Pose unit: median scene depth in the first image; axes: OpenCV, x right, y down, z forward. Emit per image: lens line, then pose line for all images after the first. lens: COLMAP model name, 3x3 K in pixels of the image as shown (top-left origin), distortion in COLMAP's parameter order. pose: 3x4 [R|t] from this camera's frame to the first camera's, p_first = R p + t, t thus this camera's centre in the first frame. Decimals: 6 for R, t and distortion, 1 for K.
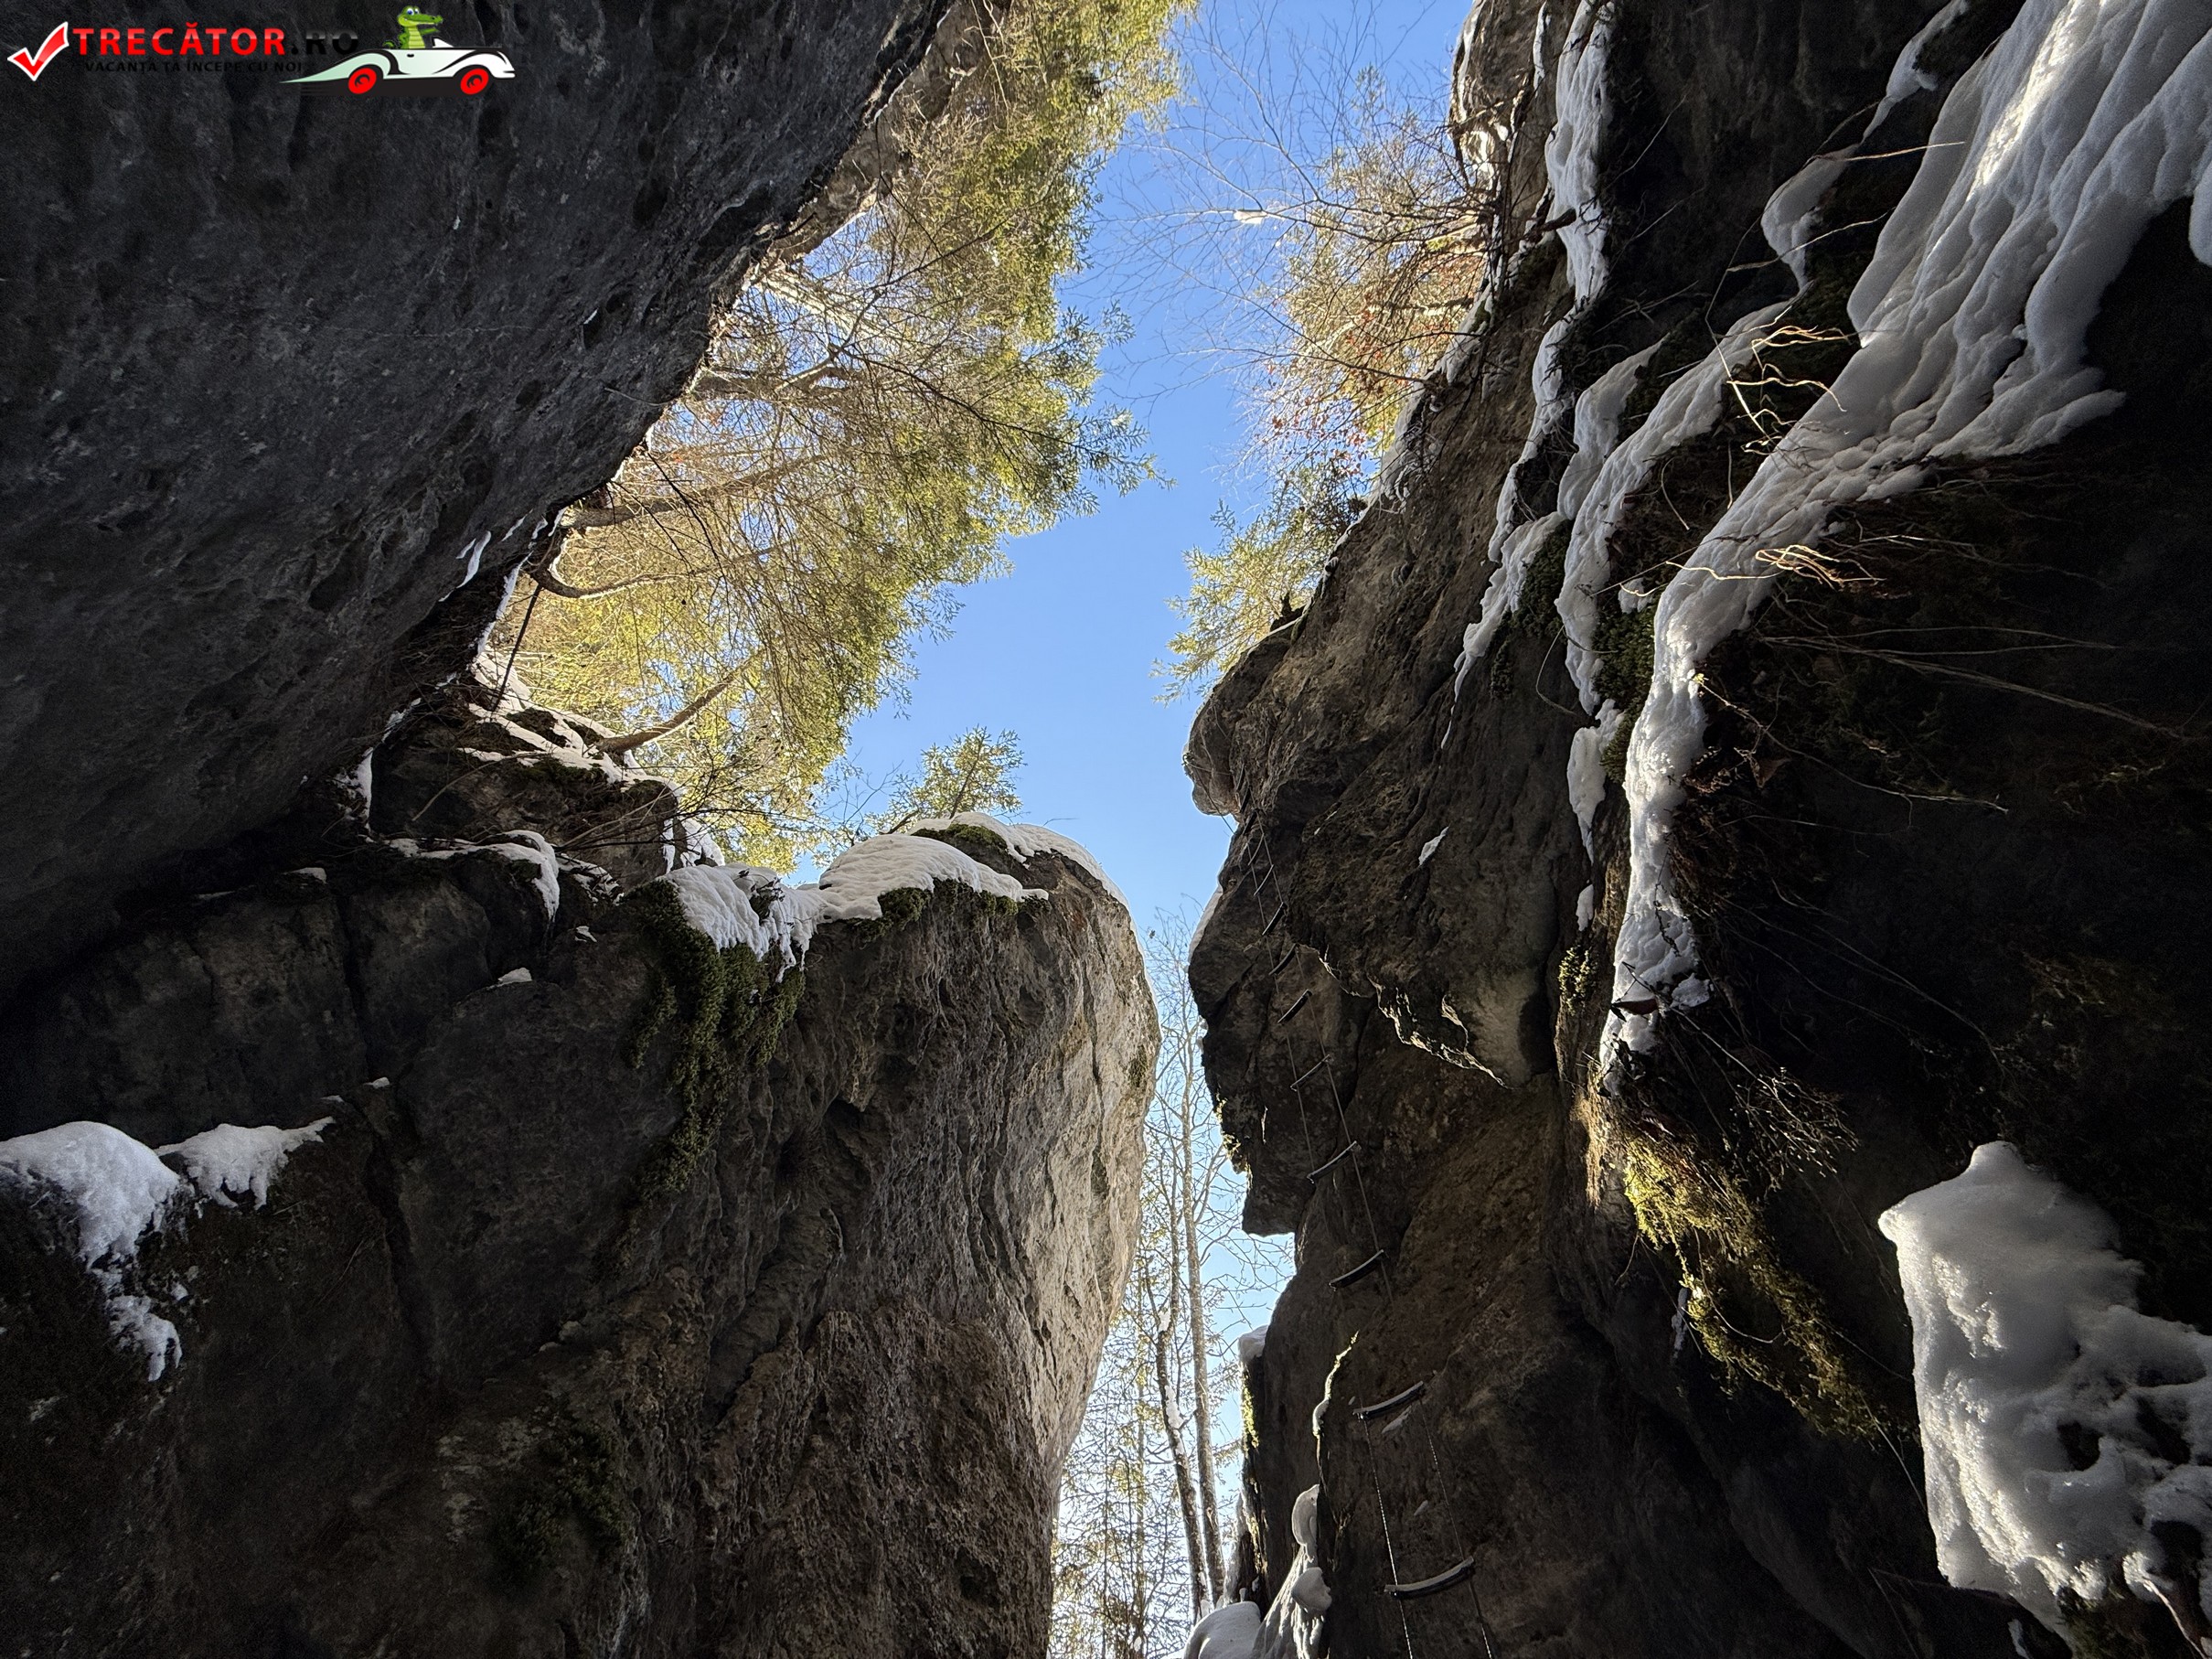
lens RADIAL K [[876.3, 0, 1098.2], [0, 876.3, 826.5], [0, 0, 1]] dist [0.004471, -0.001707]
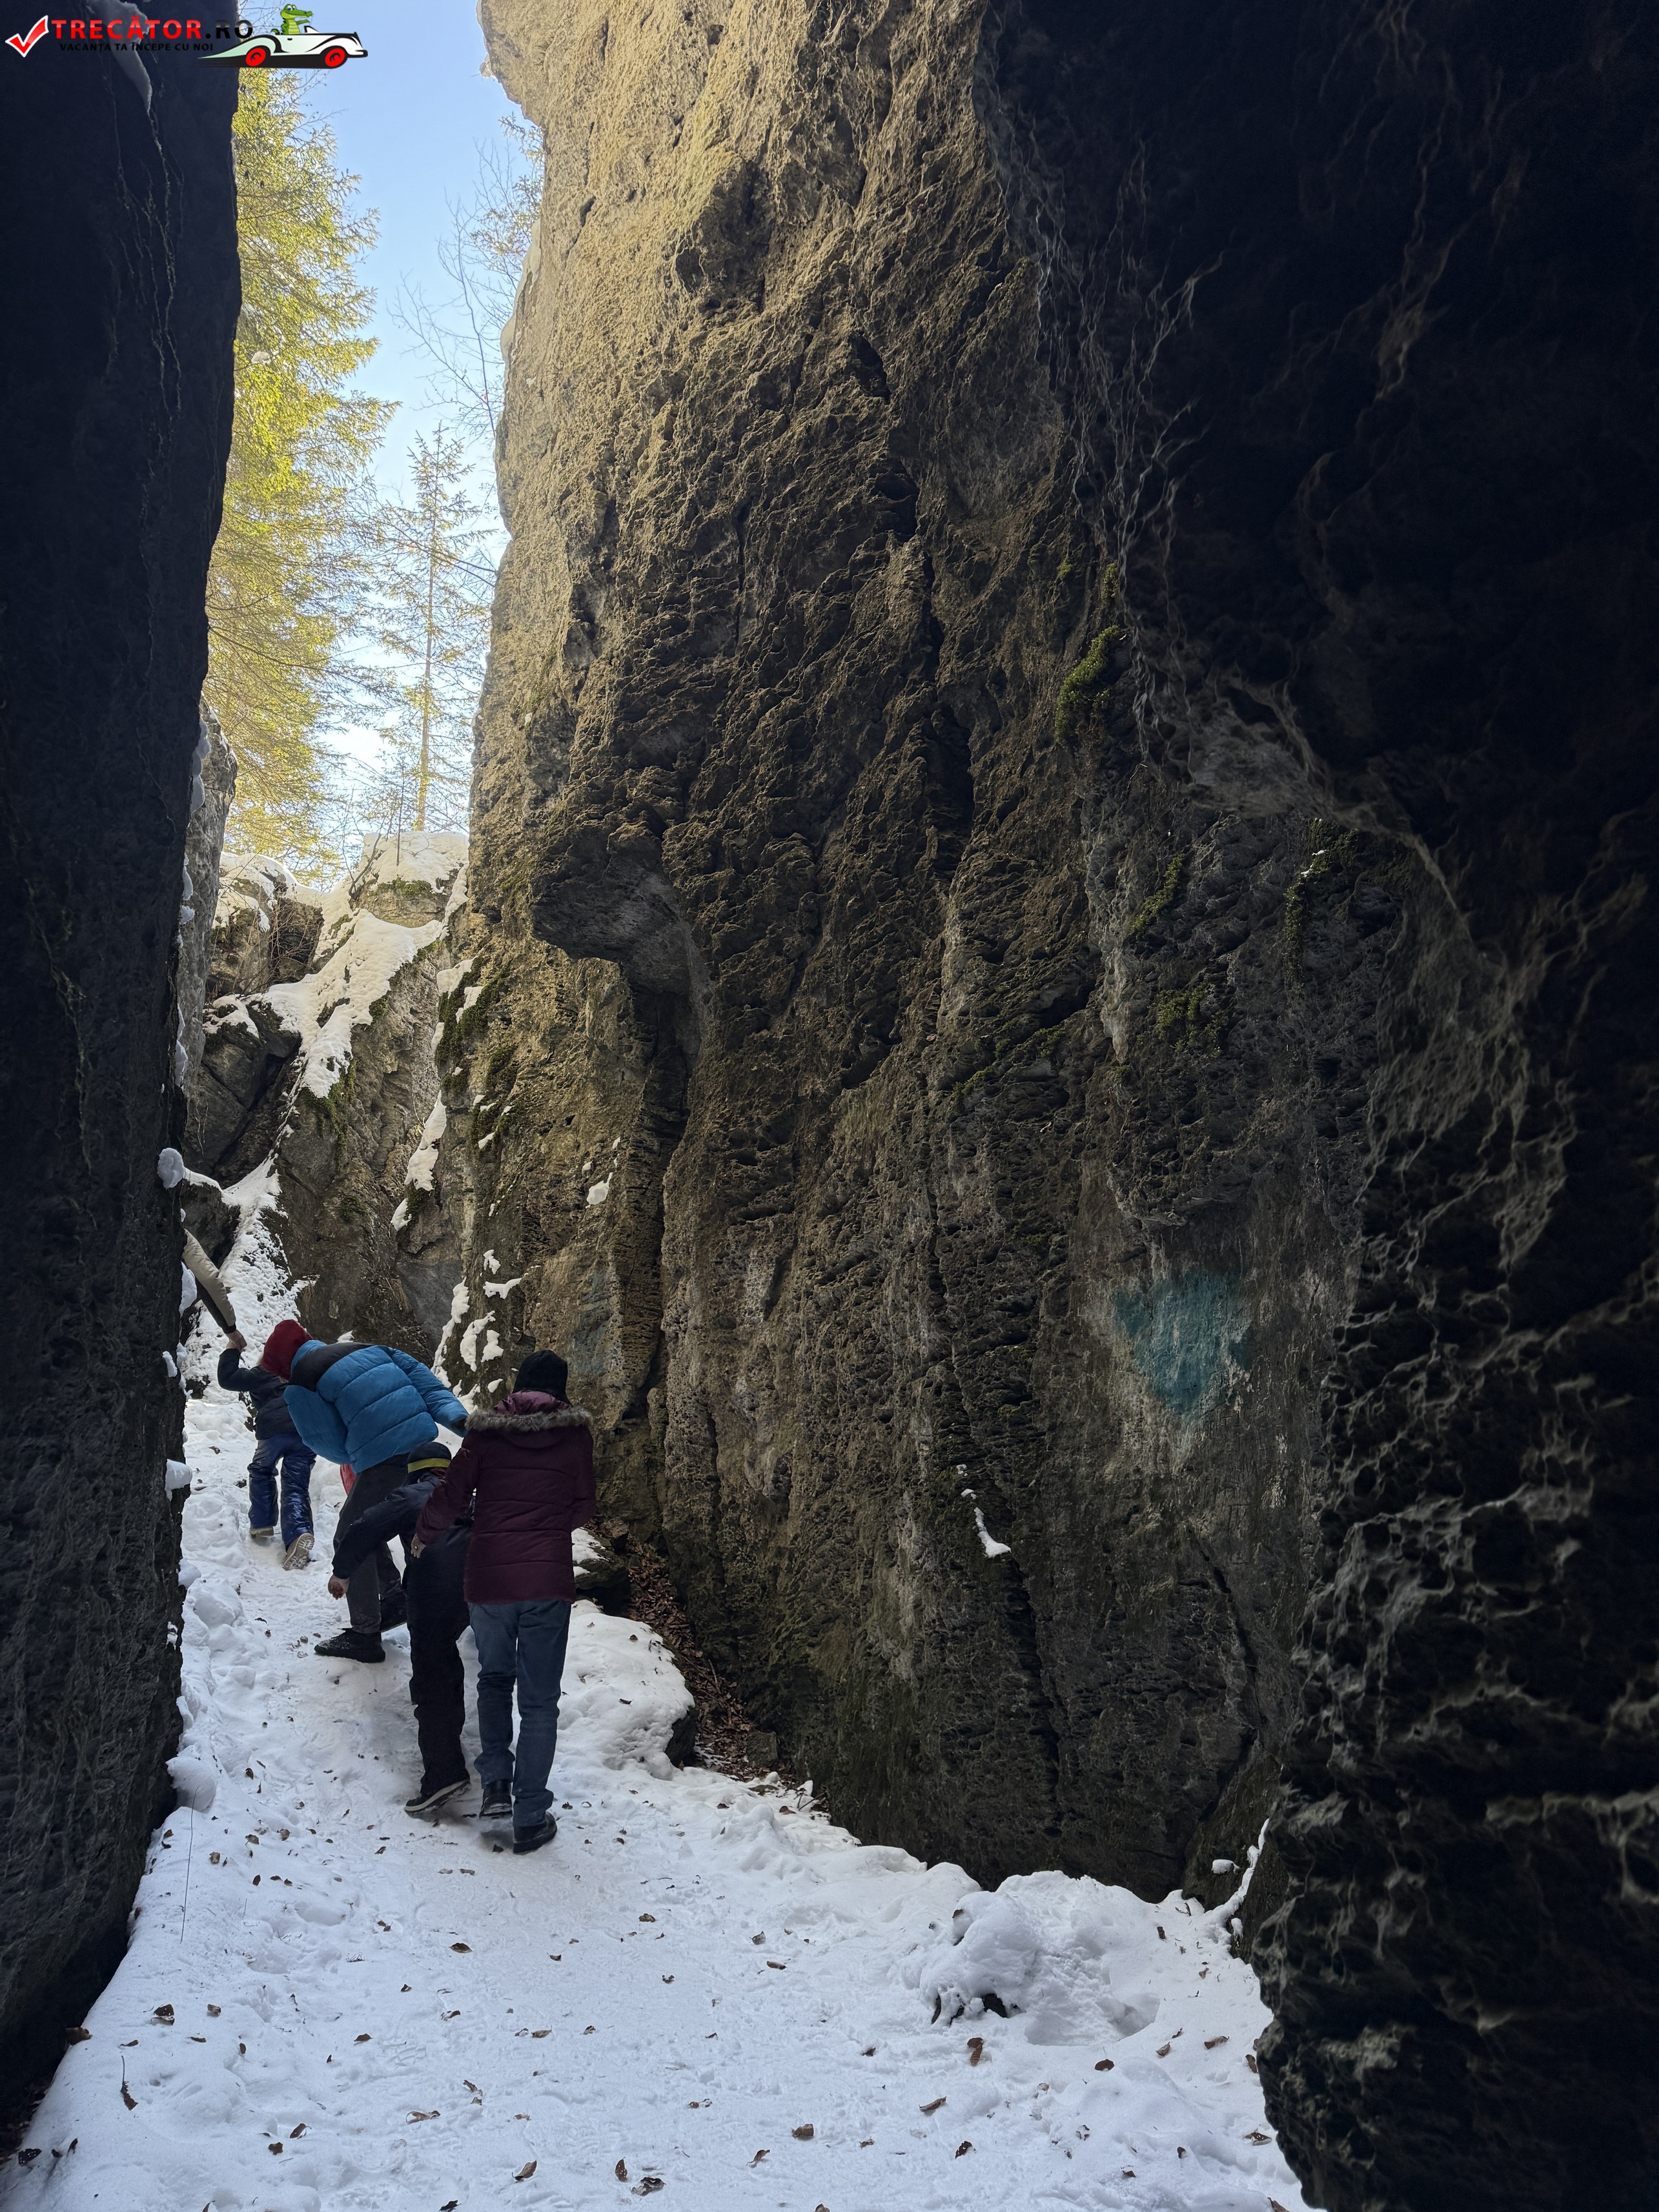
lens RADIAL K [[1550.6, 0, 853.2], [0, 1550.6, 1108.4], [0, 0, 1]] dist [0.084842, -0.095578]
pose [[0.979840, -0.089600, -0.178564, 1.599071], [0.192938, 0.656347, 0.729372, -2.311703], [0.051848, -0.749120, 0.660402, -1.796564]]
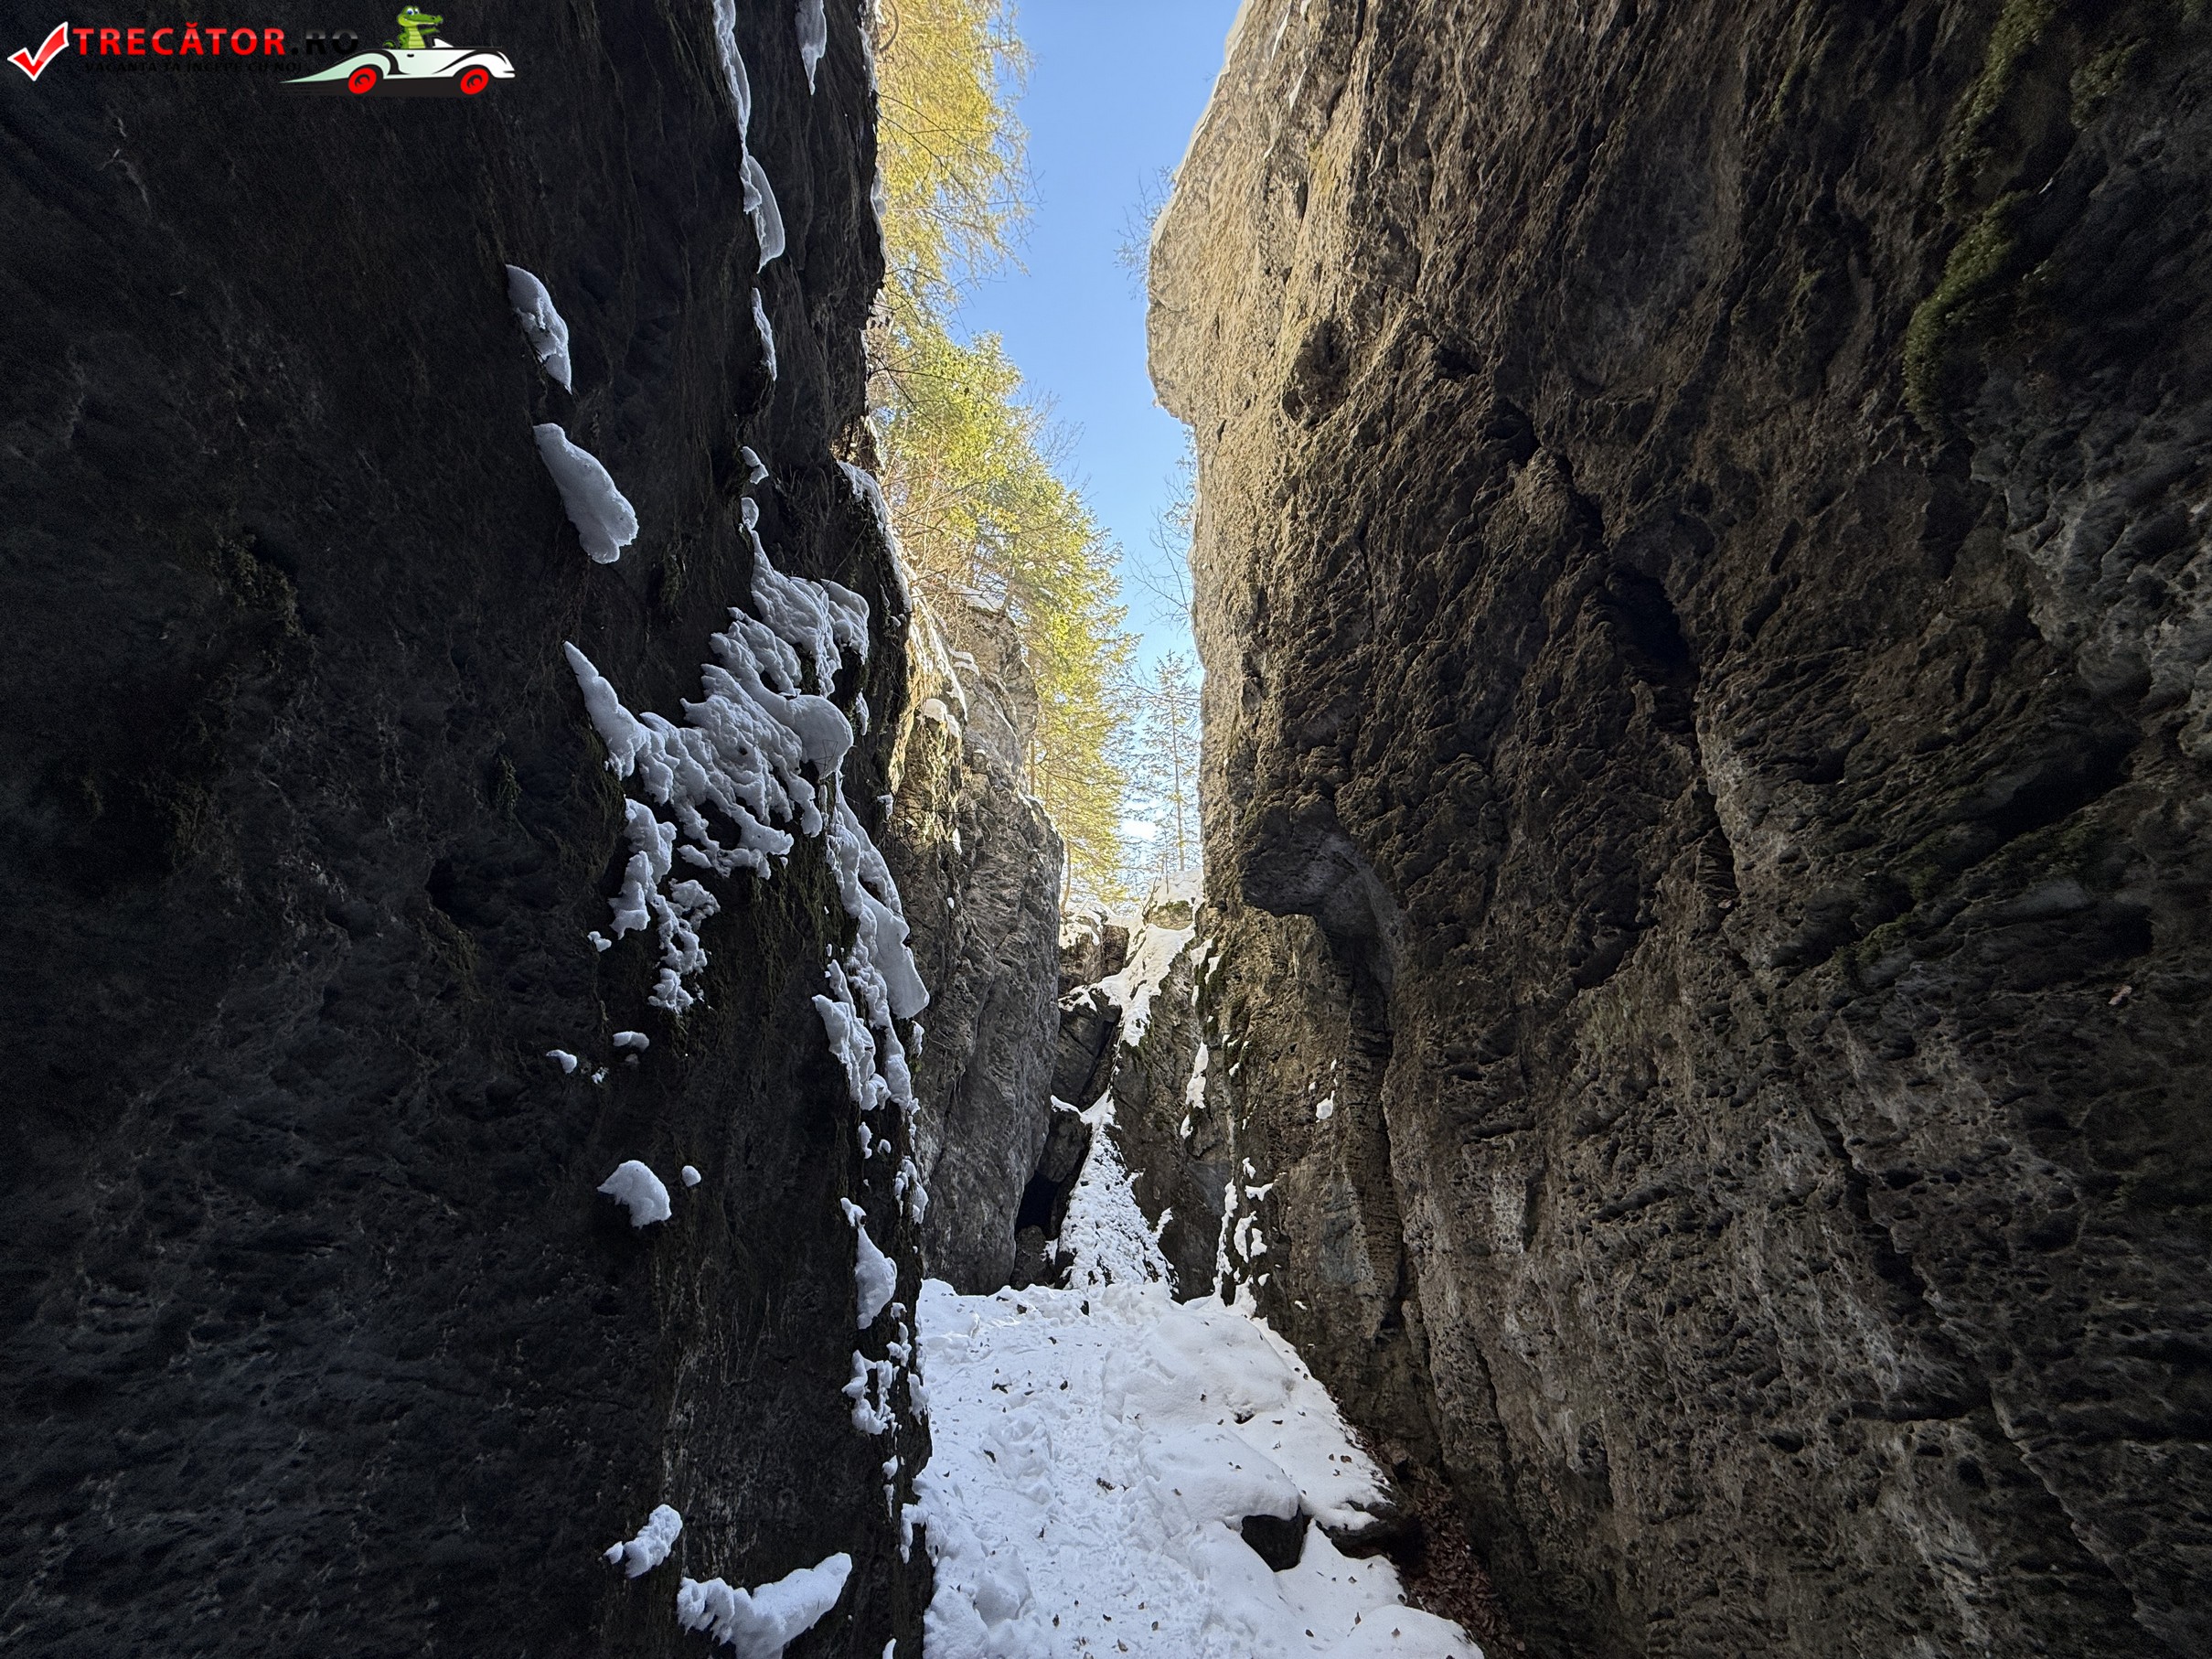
lens RADIAL K [[876.3, 0, 1099.5], [0, 876.3, 821.3], [0, 0, 1]] dist [0.004471, -0.001707]
pose [[0.823545, -0.296985, -0.483294, 1.400640], [0.515026, 0.748555, 0.417630, -1.903390], [0.237742, -0.592846, 0.769424, -1.417691]]
